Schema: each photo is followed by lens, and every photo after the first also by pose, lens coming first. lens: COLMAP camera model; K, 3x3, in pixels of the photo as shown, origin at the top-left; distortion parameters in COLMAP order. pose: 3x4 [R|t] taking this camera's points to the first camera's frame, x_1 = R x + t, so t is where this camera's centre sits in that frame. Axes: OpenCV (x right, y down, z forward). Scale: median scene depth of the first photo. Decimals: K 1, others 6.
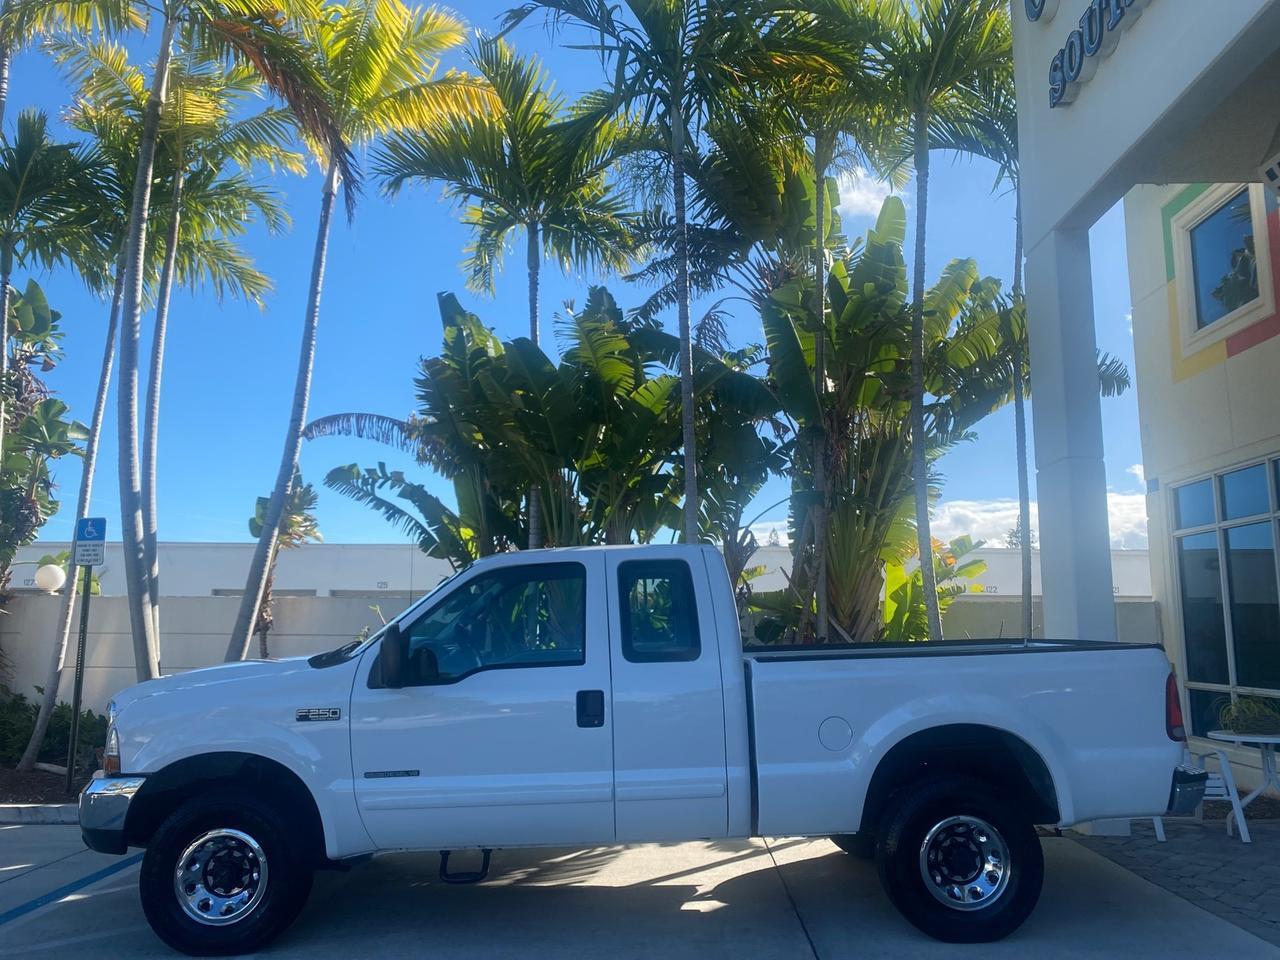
lens RADIAL K [[983.6, 0, 639.6], [0, 983.6, 486.8], [0, 0, 1]] dist [0.027693, -0.031172]
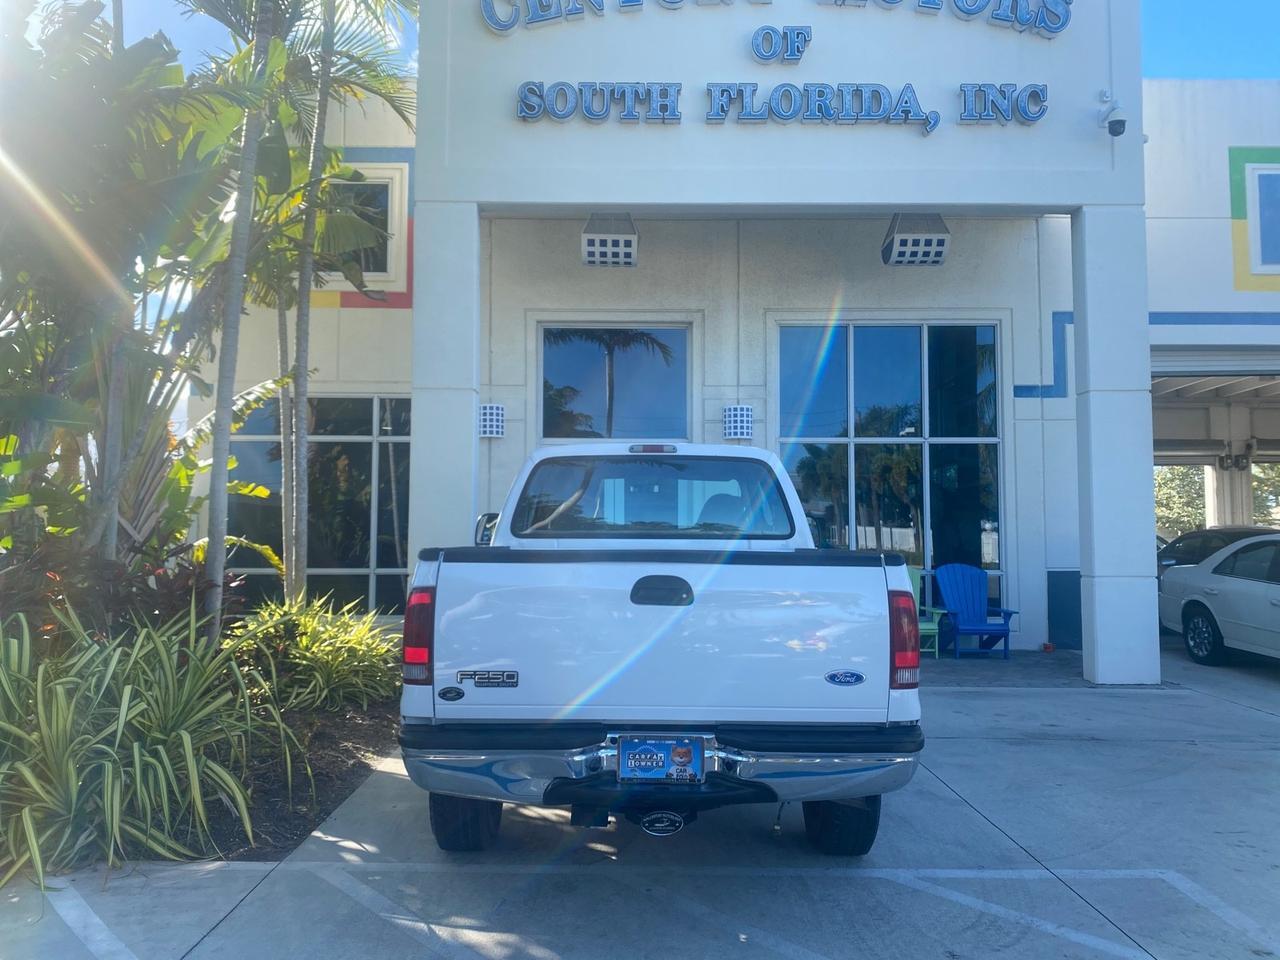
lens RADIAL K [[983.6, 0, 642.3], [0, 983.6, 477.2], [0, 0, 1]] dist [0.027693, -0.031172]
pose [[-0.031973, 0.052727, 0.998097, -0.642611], [-0.149399, 0.987137, -0.056934, 0.094395], [-0.988260, -0.150935, -0.023684, 0.619422]]
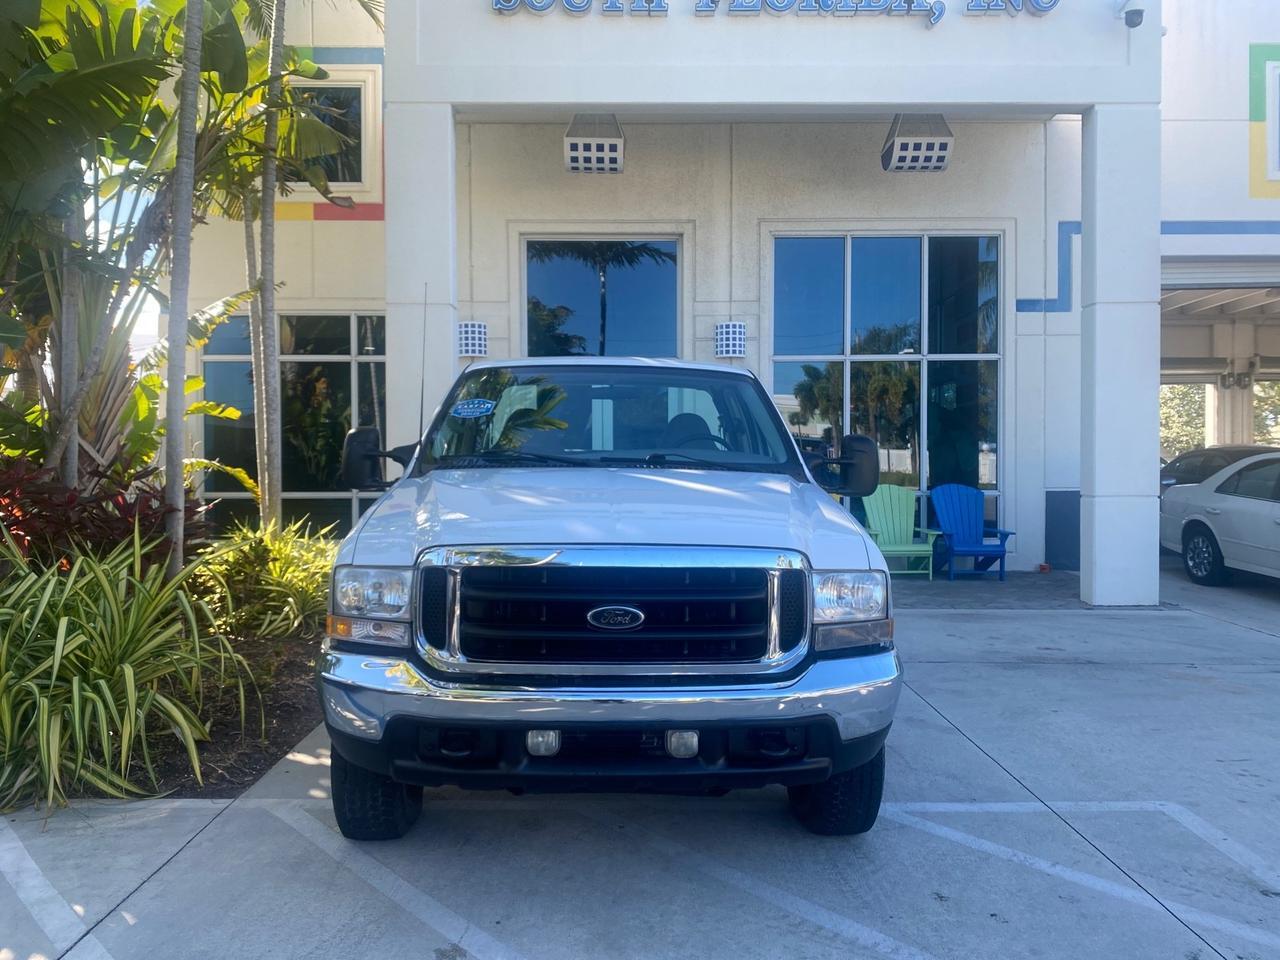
lens RADIAL K [[983.6, 0, 643.6], [0, 983.6, 479.2], [0, 0, 1]] dist [0.027693, -0.031172]
pose [[-0.035380, -0.027075, 0.999007, -0.608207], [-0.144578, 0.989256, 0.021690, 0.094701], [-0.988861, -0.143667, -0.038915, 0.607235]]
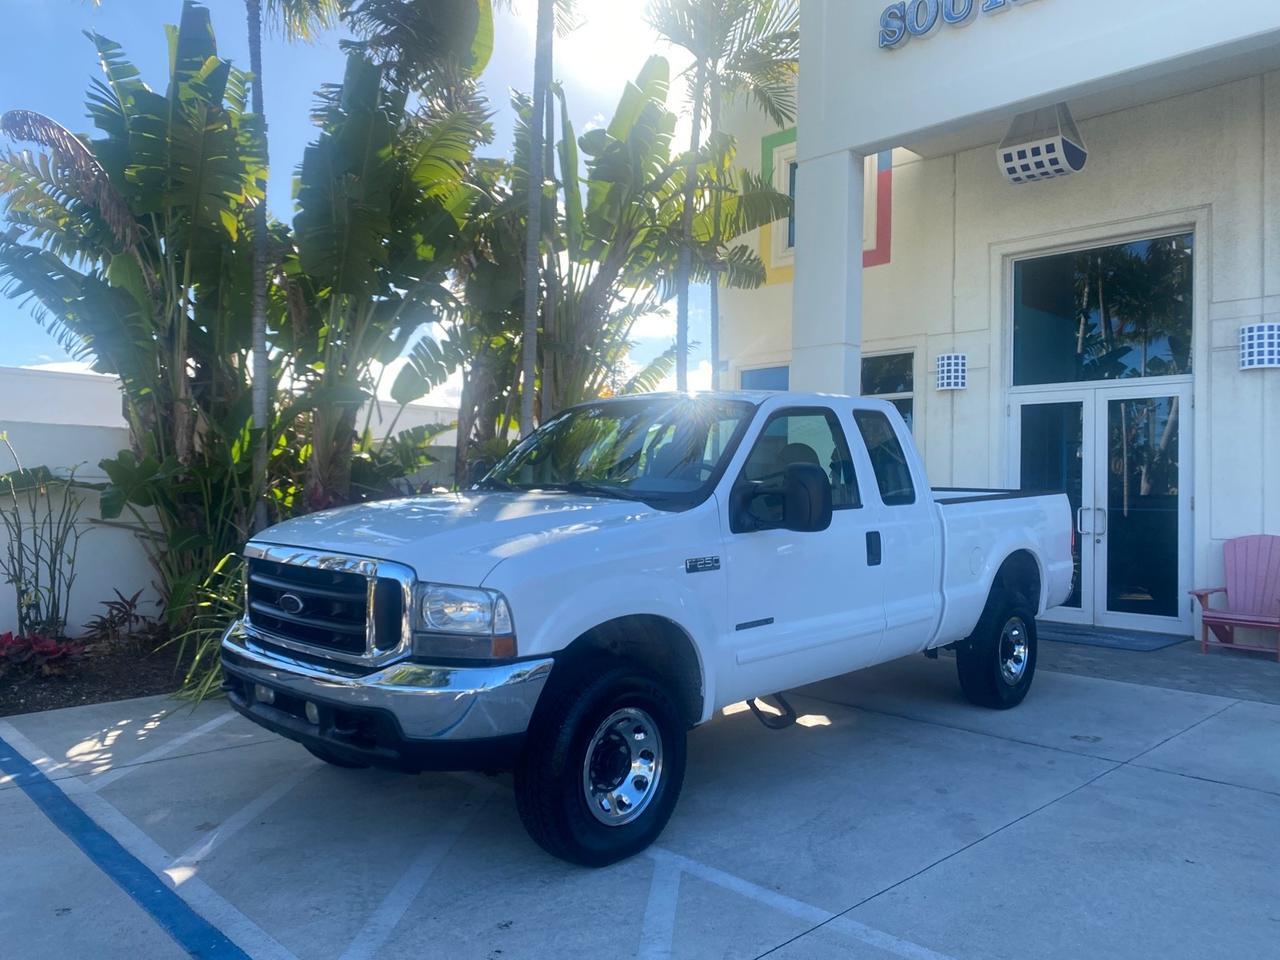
lens RADIAL K [[983.6, 0, 638.7], [0, 983.6, 472.8], [0, 0, 1]] dist [0.027693, -0.031172]
pose [[0.703798, 0.018494, 0.710160, -0.486753], [-0.114761, 0.989491, 0.087965, 0.041658], [-0.701070, -0.143408, 0.698524, 0.227331]]
